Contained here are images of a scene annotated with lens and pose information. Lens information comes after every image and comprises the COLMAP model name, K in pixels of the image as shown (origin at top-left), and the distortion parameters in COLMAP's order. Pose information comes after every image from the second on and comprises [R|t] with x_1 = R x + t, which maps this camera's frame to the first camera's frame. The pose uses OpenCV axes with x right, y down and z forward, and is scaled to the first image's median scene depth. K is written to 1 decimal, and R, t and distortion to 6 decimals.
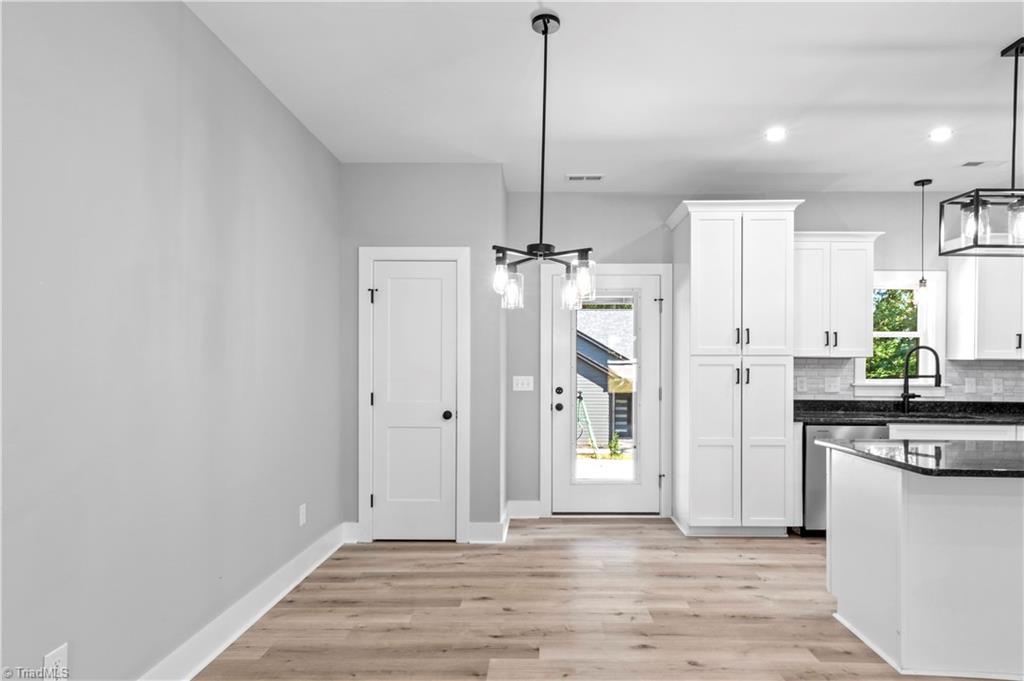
lens RADIAL K [[576.3, 0, 540.0], [0, 576.3, 370.2], [0, 0, 1]] dist [-0.000840, 0.000292]
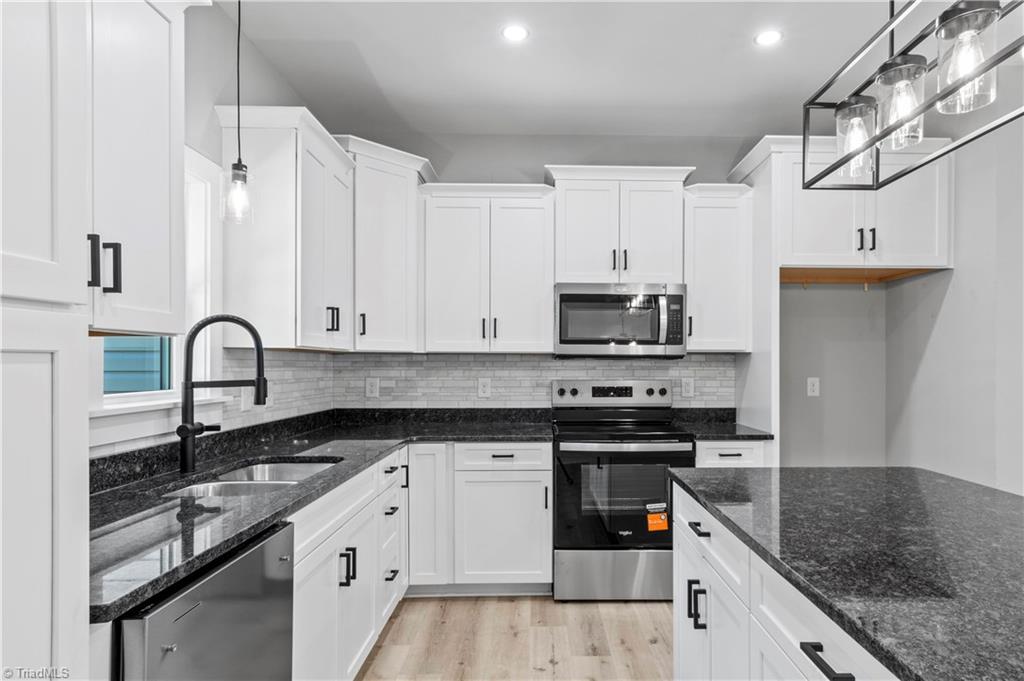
lens RADIAL K [[576.3, 0, 540.0], [0, 576.3, 370.2], [0, 0, 1]] dist [-0.000840, 0.000292]
pose [[-0.013637, -0.012868, 0.999824, 0.214801], [0.006628, 0.999894, 0.012959, -0.003322], [-0.999885, 0.006804, -0.013550, 0.770916]]
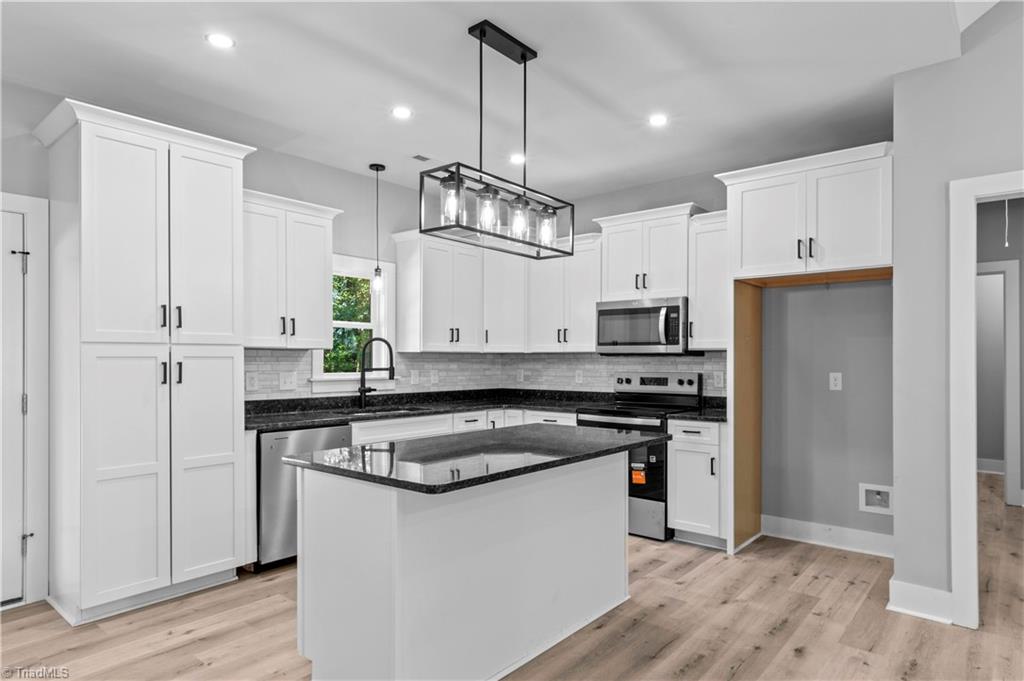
lens RADIAL K [[583.5, 0, 529.4], [0, 583.5, 360.2], [0, 0, 1]] dist [0.004002, 0.000812]
pose [[0.626879, -0.003924, 0.779107, 0.062751], [0.008339, 0.999964, -0.001673, -0.000535], [-0.779072, 0.007546, 0.626889, 0.192379]]
